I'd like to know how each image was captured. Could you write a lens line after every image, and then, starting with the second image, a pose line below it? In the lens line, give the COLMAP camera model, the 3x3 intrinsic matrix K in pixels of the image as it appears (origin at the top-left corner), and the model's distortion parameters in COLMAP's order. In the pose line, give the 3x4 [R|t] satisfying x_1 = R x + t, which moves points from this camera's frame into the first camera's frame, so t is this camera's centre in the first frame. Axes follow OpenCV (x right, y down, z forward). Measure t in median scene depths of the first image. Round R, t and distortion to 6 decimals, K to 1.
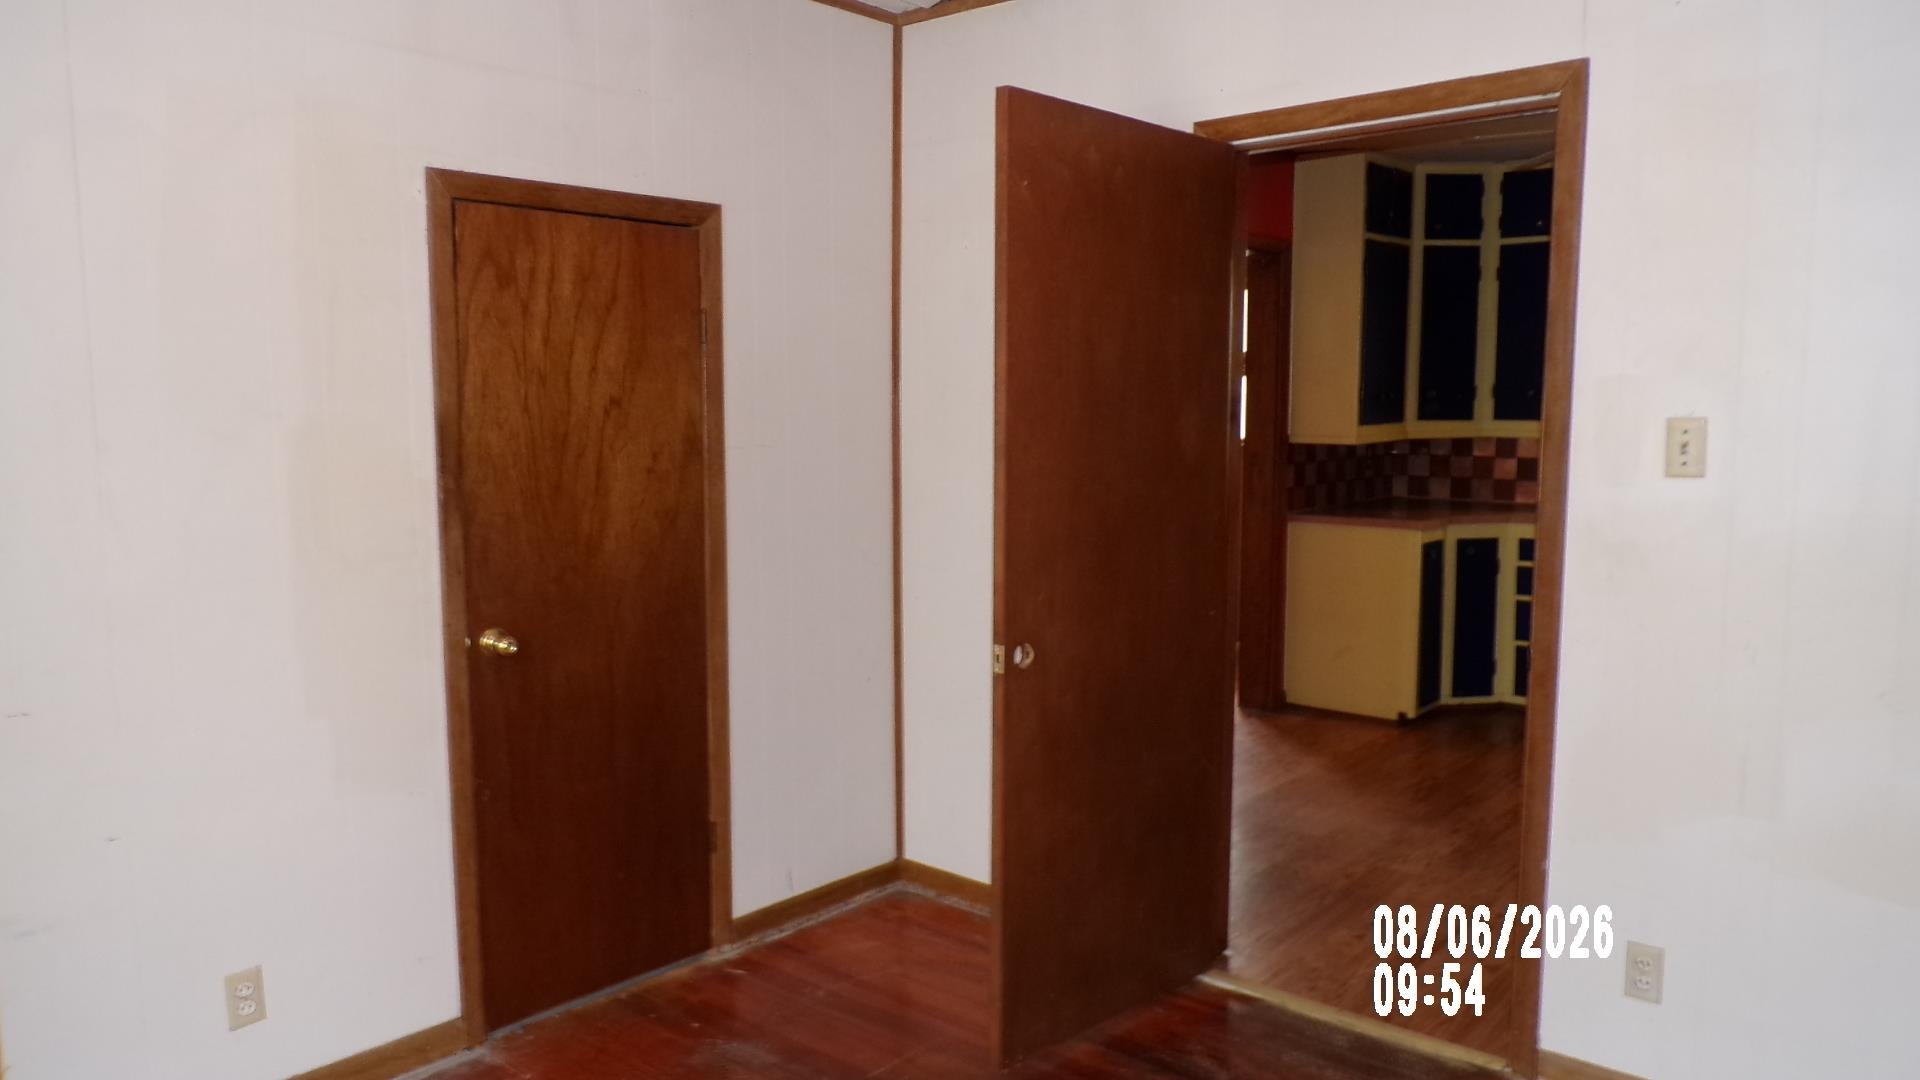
lens RADIAL K [[1320.4, 0, 955.5], [0, 1320.4, 542.9], [0, 0, 1]] dist [-0.029653, 0.002569]
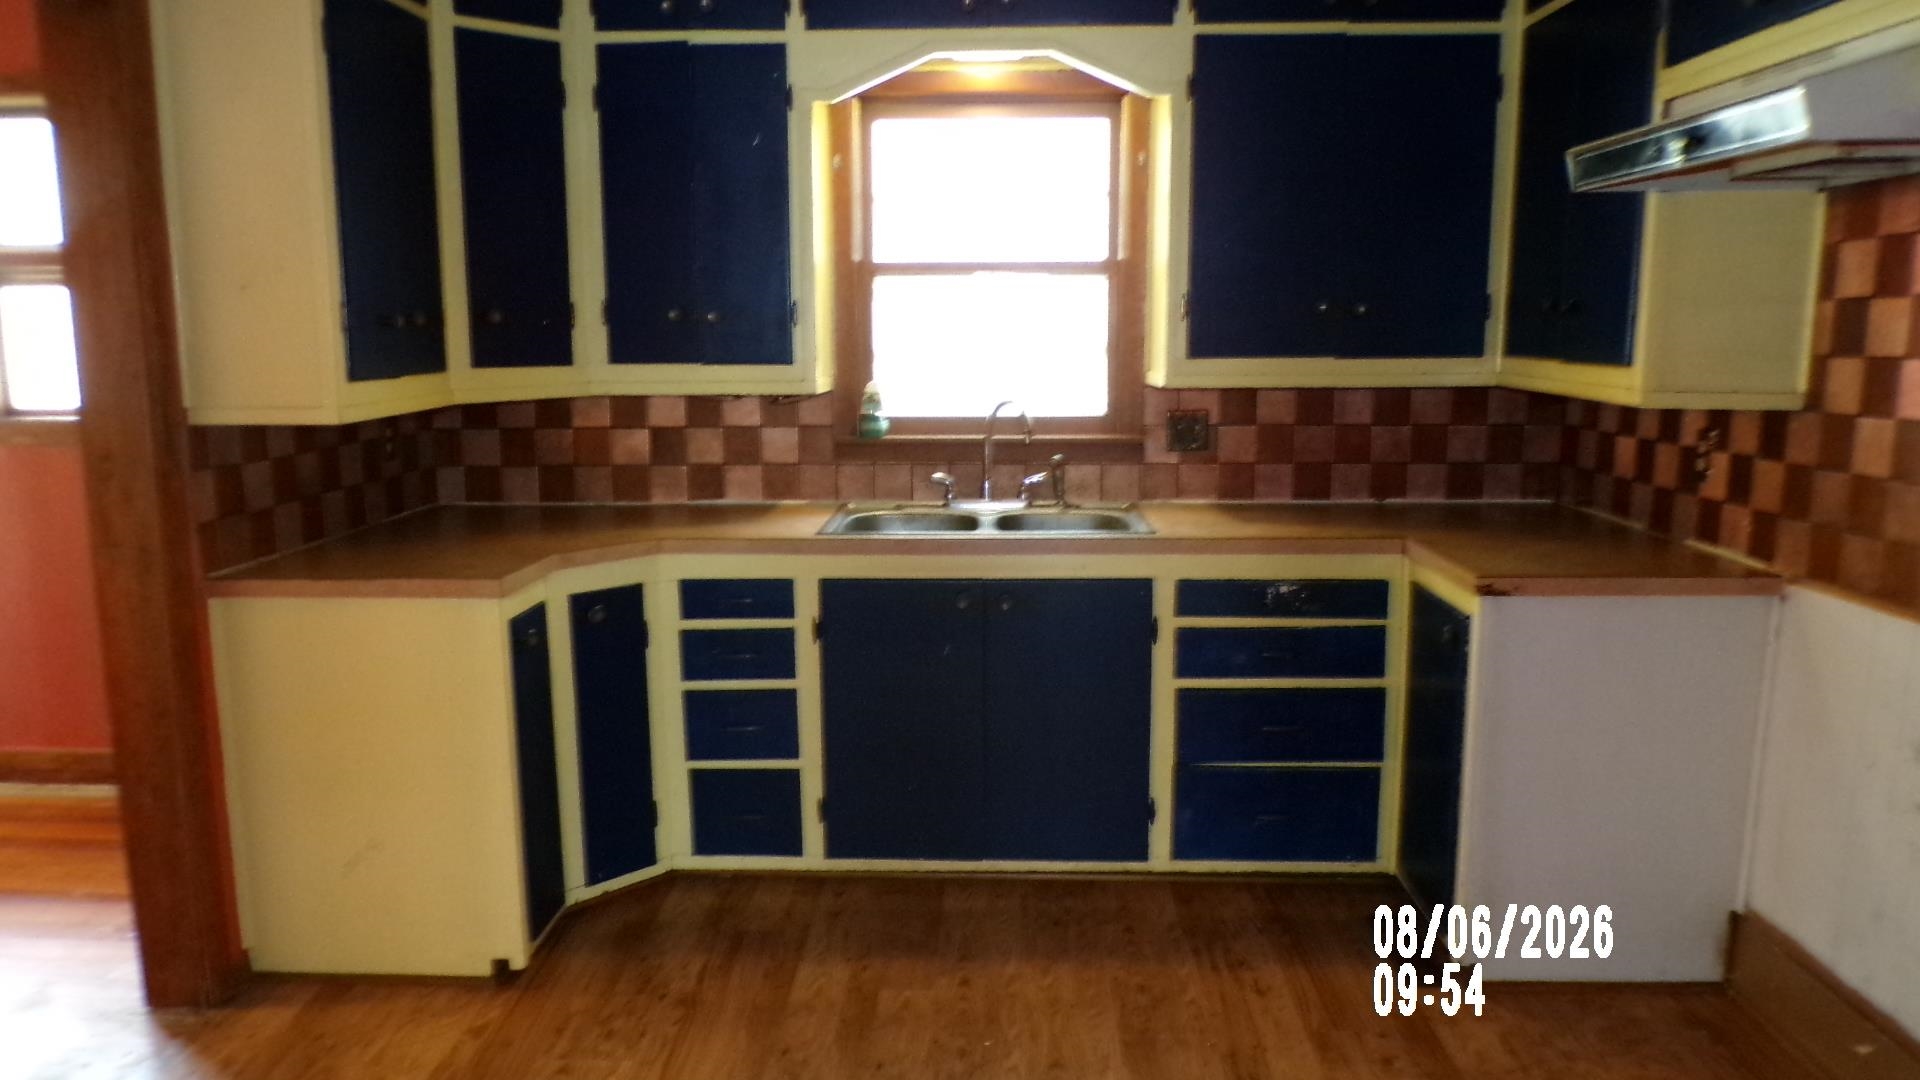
lens RADIAL K [[1320.4, 0, 964.5], [0, 1320.4, 549.3], [0, 0, 1]] dist [-0.029653, 0.002569]
pose [[0.769891, -0.101529, 0.630048, 0.166047], [0.071629, 0.994773, 0.072775, -0.045569], [-0.634143, -0.010899, 0.773139, 0.473219]]
